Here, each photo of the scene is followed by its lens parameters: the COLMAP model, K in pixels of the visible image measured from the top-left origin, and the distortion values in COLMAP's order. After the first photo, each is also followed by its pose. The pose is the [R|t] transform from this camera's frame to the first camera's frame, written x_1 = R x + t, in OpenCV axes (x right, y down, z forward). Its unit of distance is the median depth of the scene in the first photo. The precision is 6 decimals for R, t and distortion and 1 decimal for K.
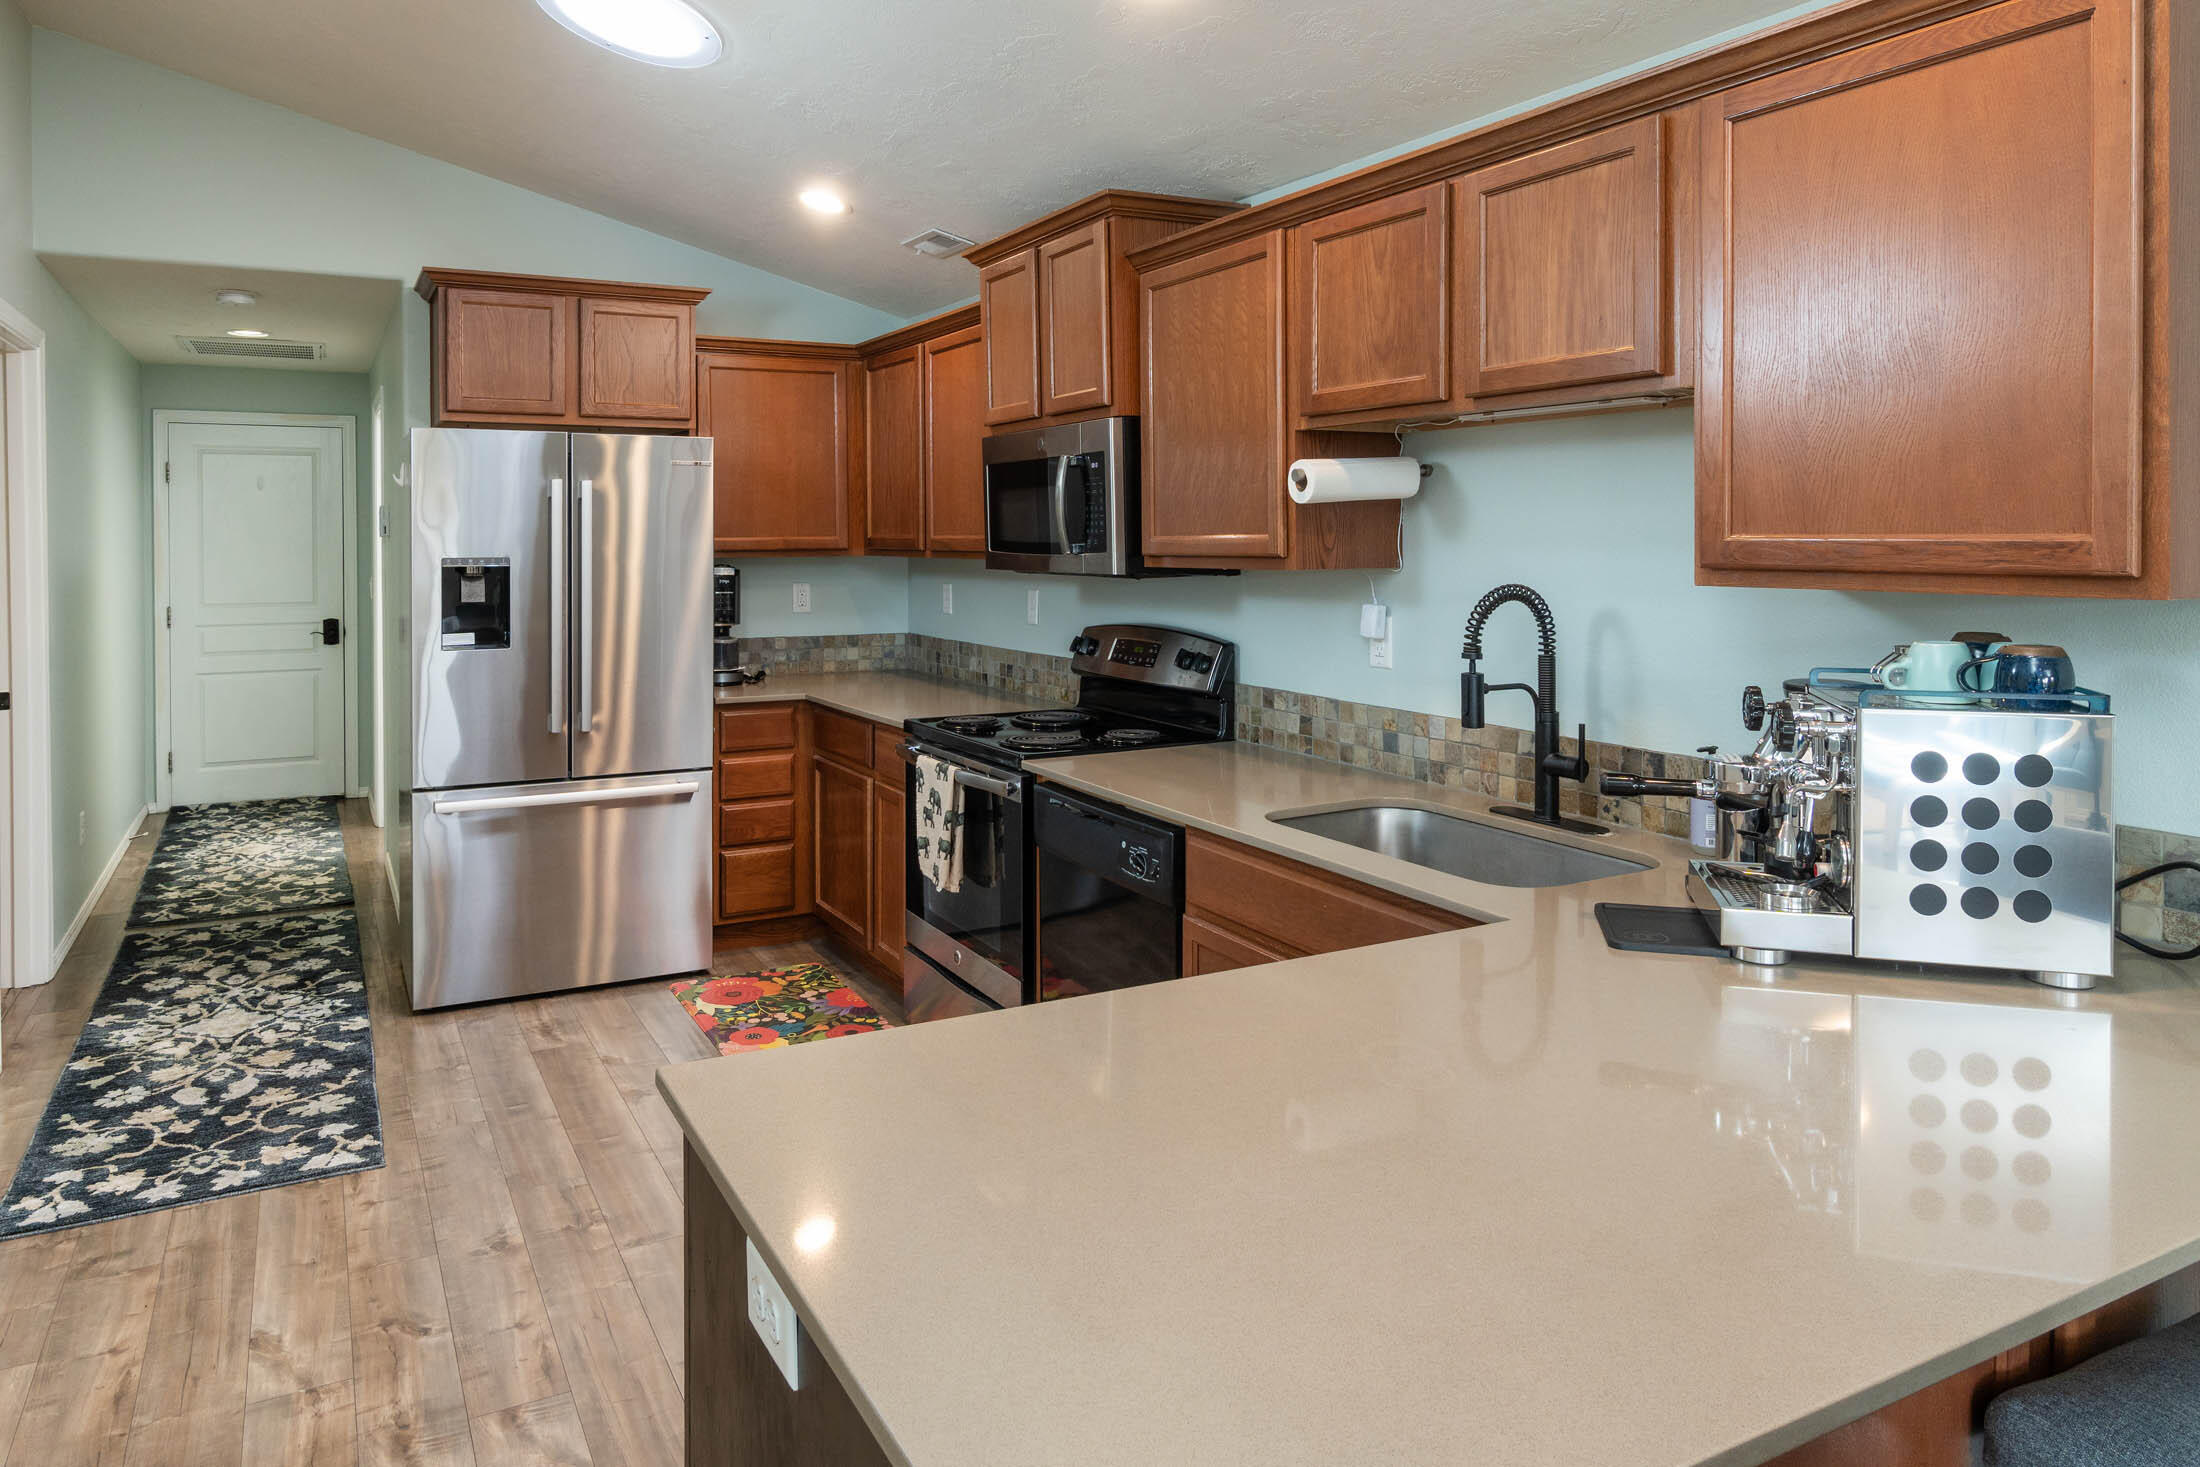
lens RADIAL K [[1383.3, 0, 1042.1], [0, 1383.3, 548.2], [0, 0, 1]] dist [-0.001668, -0.001435]
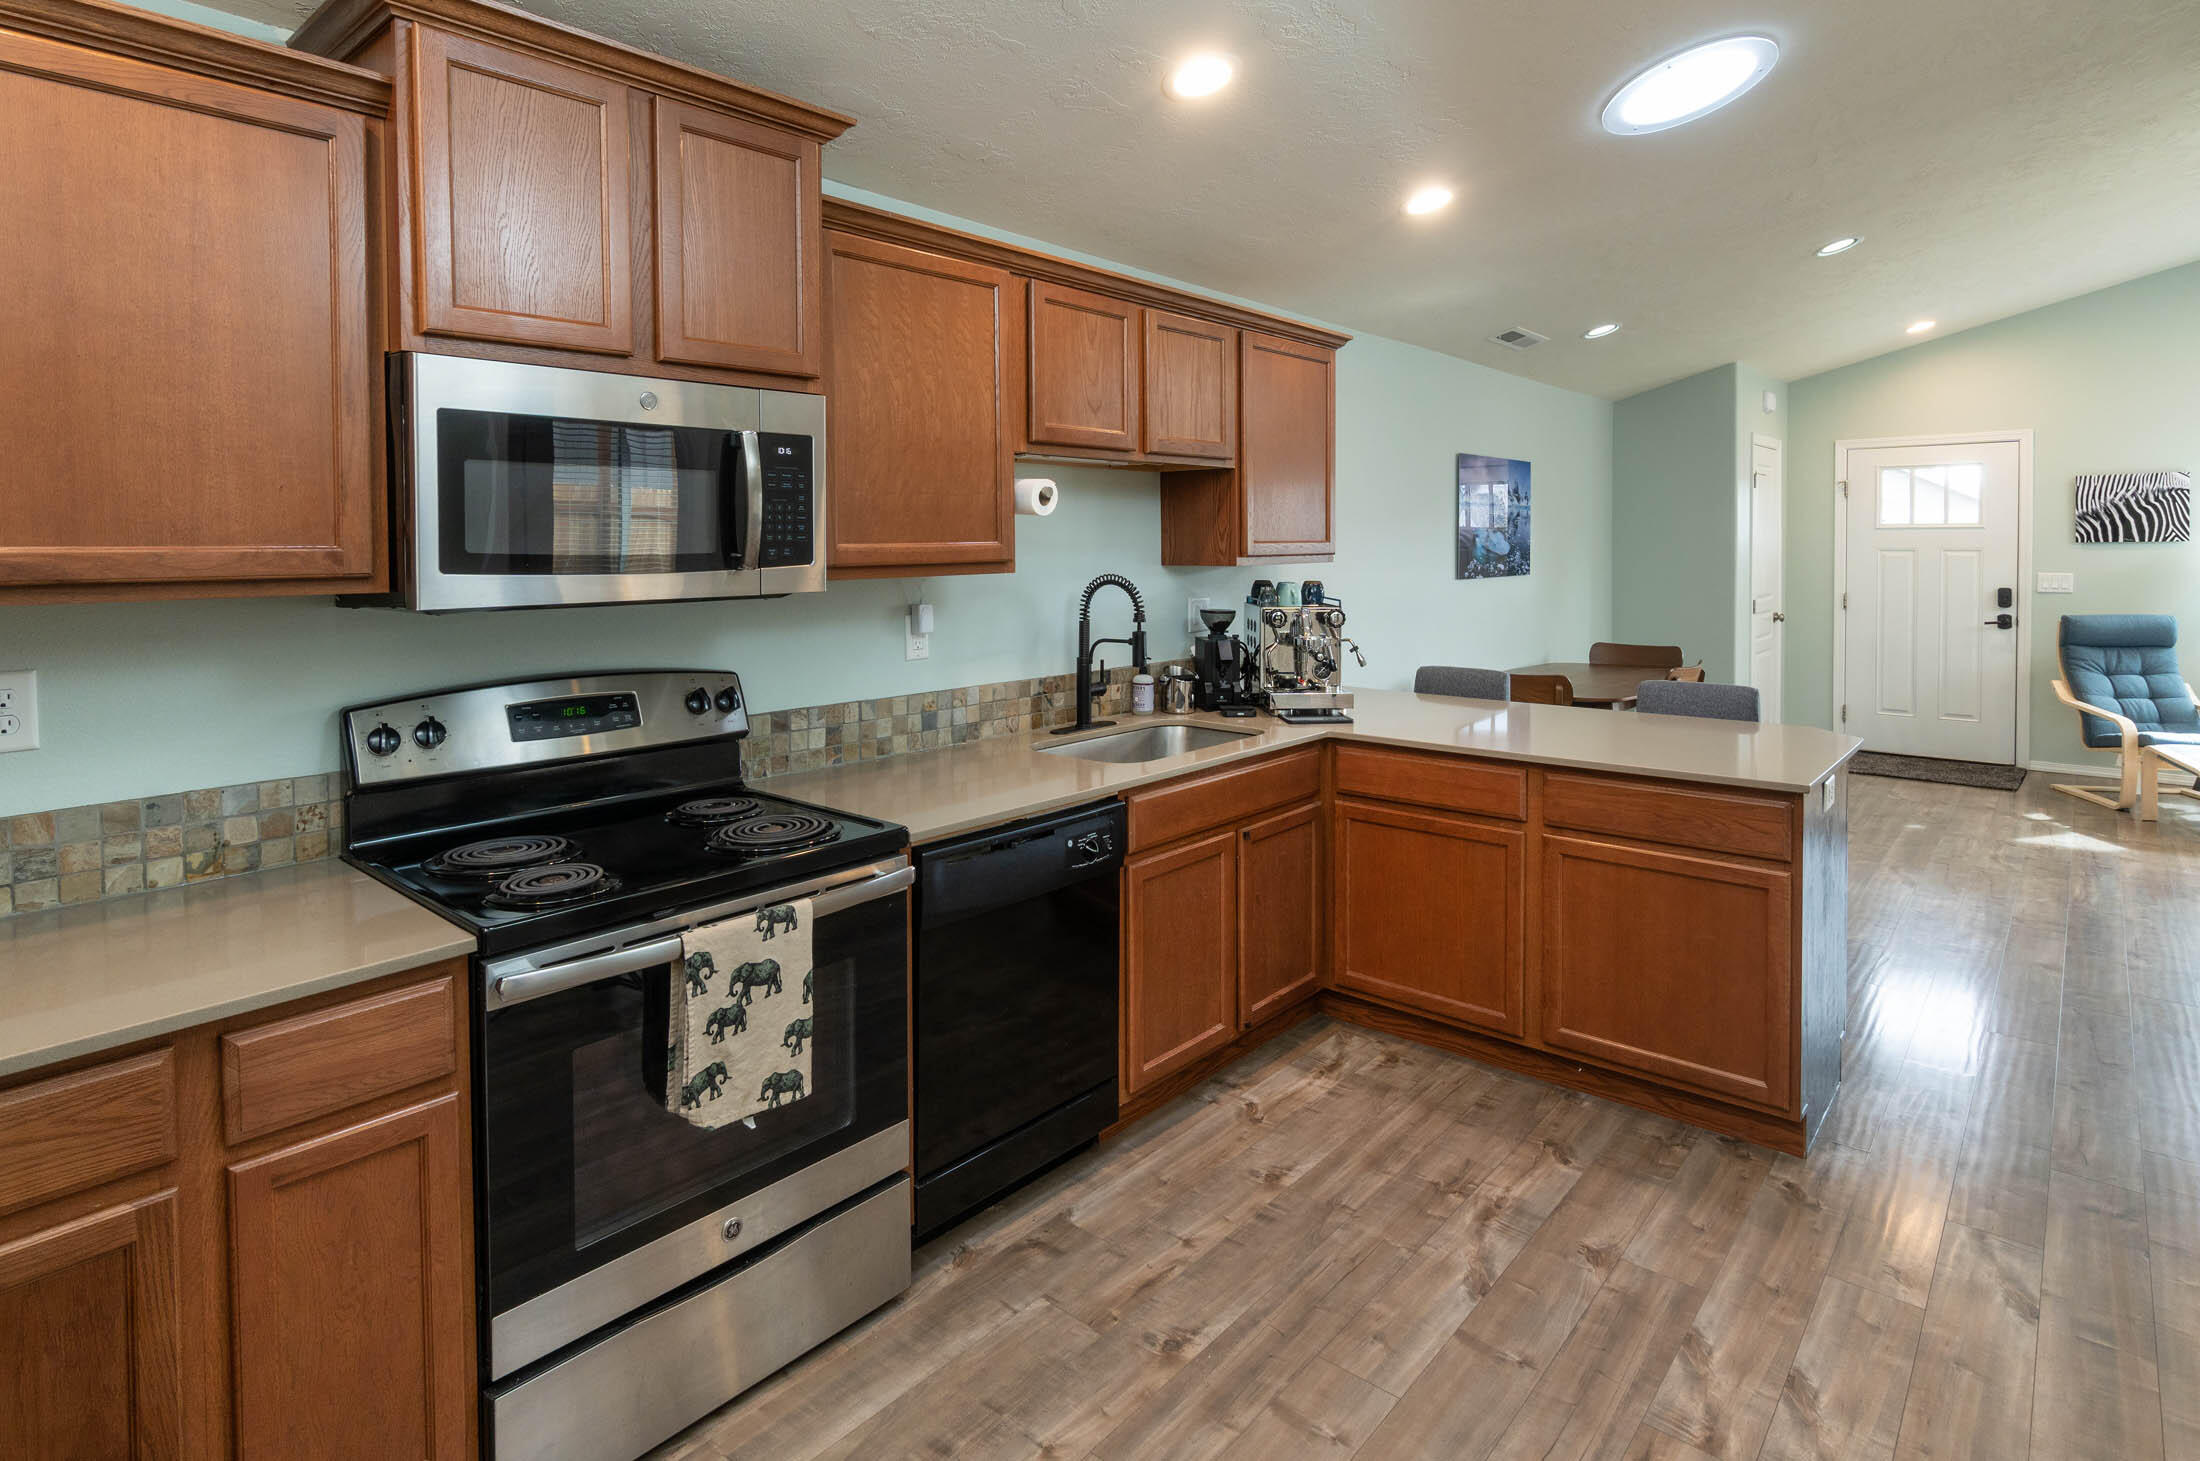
lens RADIAL K [[1160.6, 0, 1089.4], [0, 1160.6, 576.1], [0, 0, 1]] dist [-0.004582, -0.000220]
pose [[-0.356198, -0.023713, 0.934110, -0.607344], [0.015961, 0.999378, 0.031456, -0.008854], [-0.934274, 0.026114, -0.355598, 1.048832]]
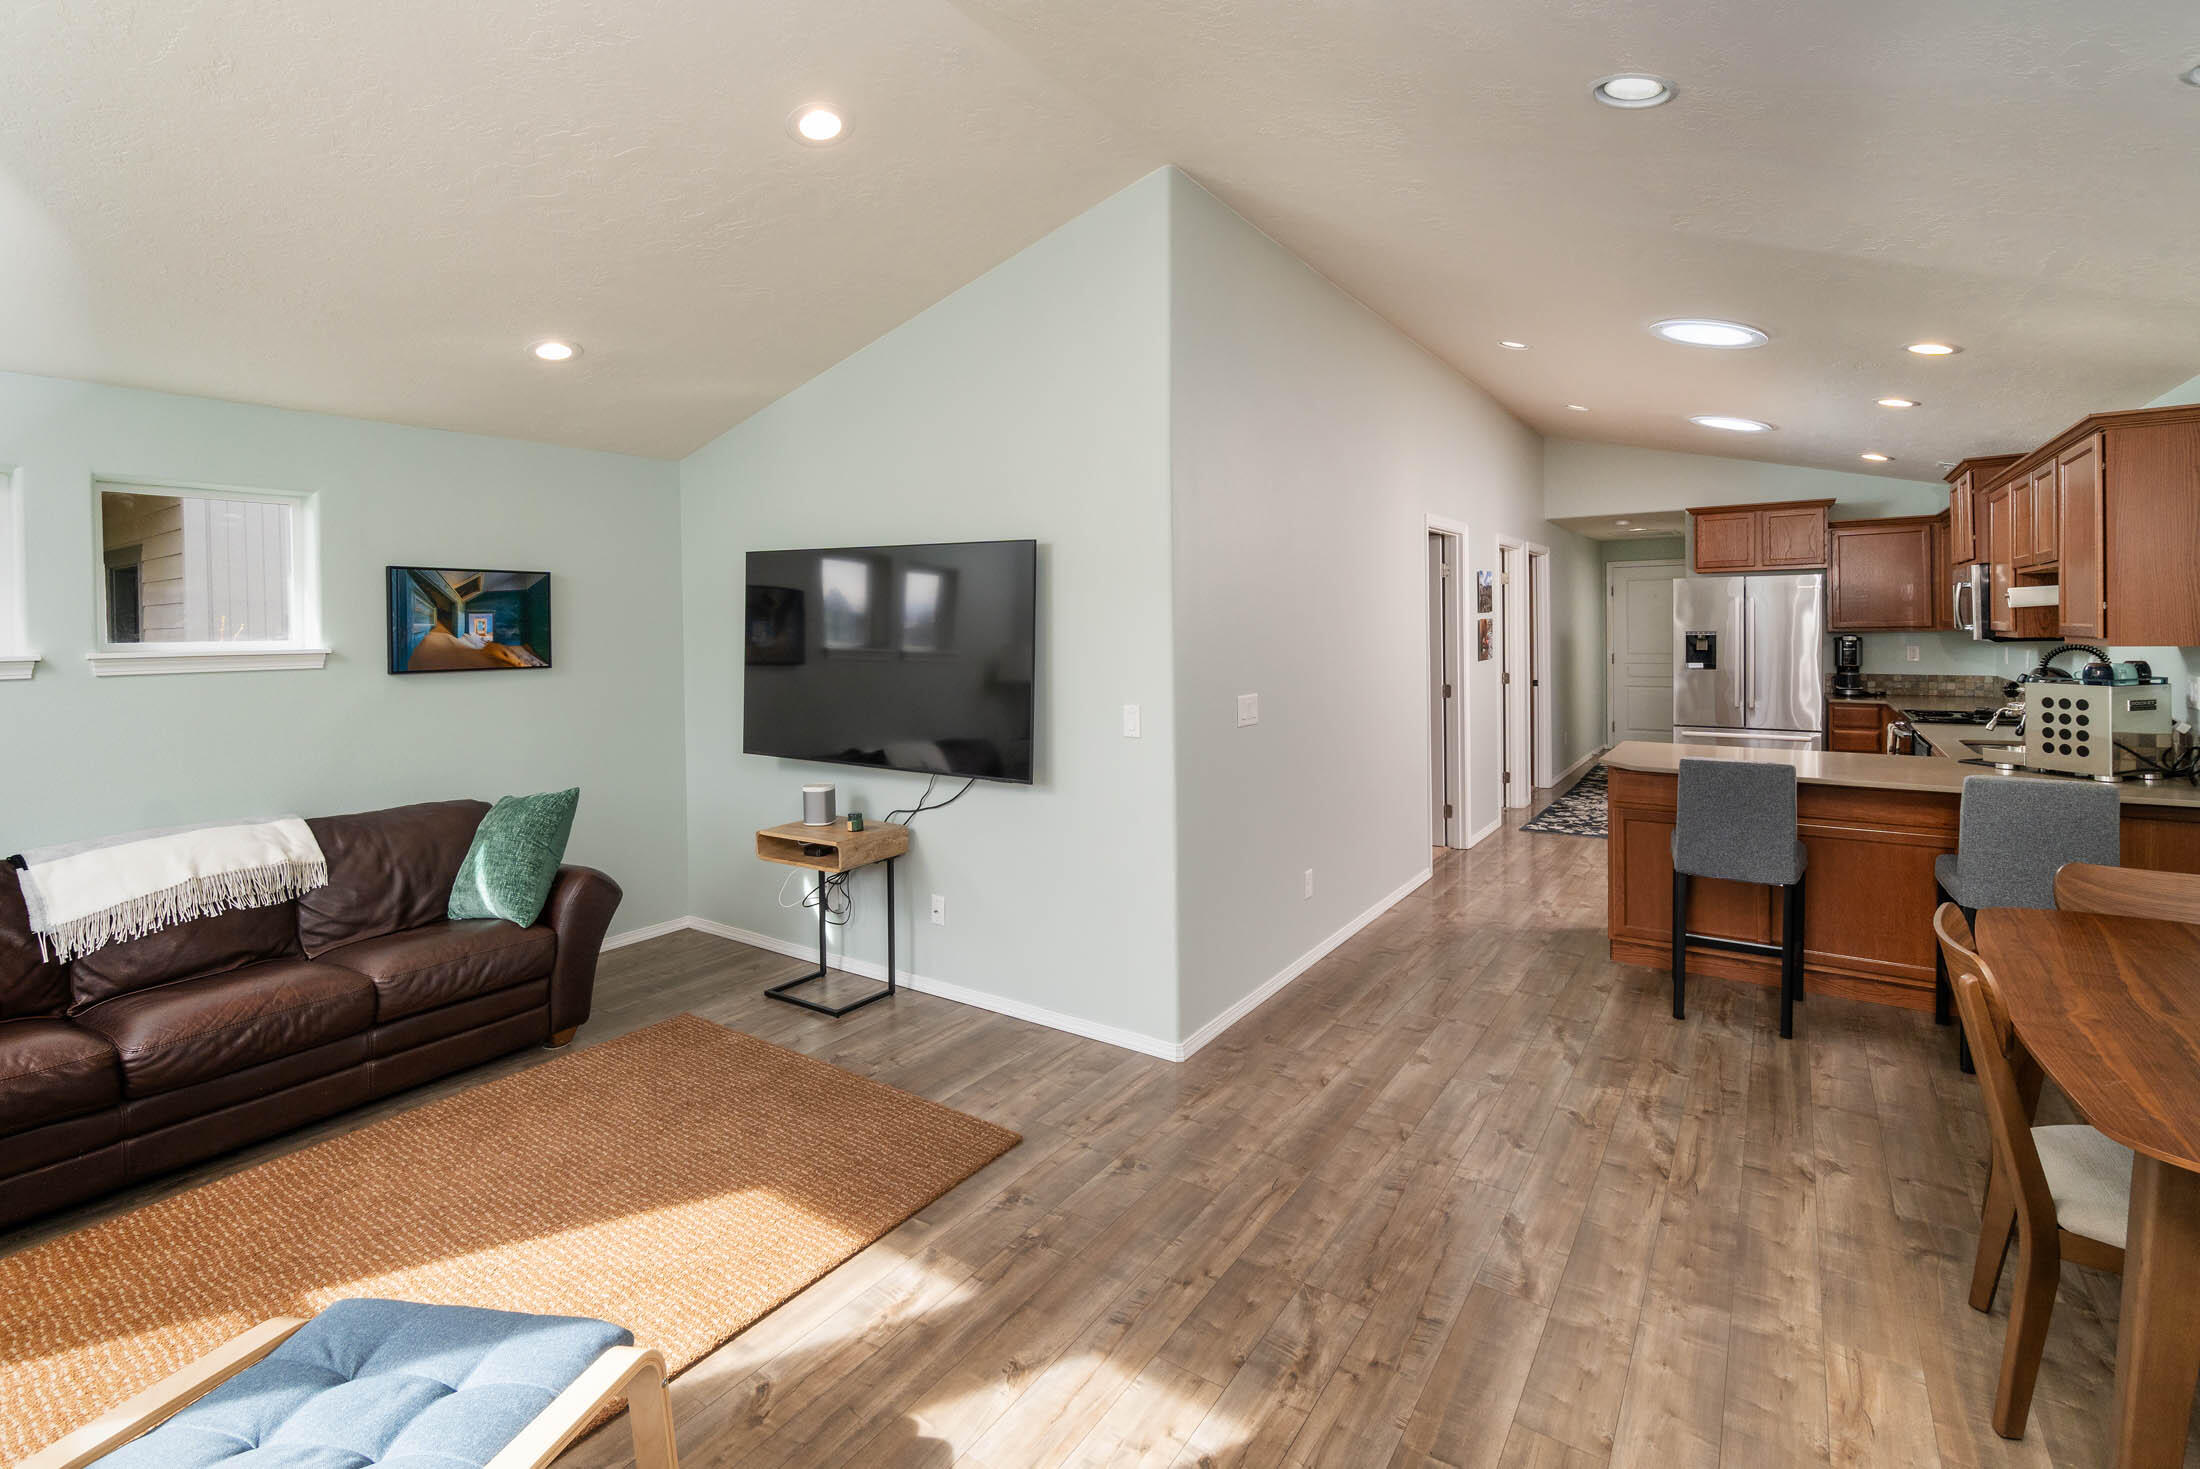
lens RADIAL K [[975.7, 0, 1108.6], [0, 975.7, 630.6], [0, 0, 1]] dist [-0.003867, -0.000085]
pose [[0.459637, -0.000449, -0.888107, 0.725792], [0.006035, 0.999978, 0.002618, -0.006259], [0.888086, -0.006563, 0.459630, -0.805963]]
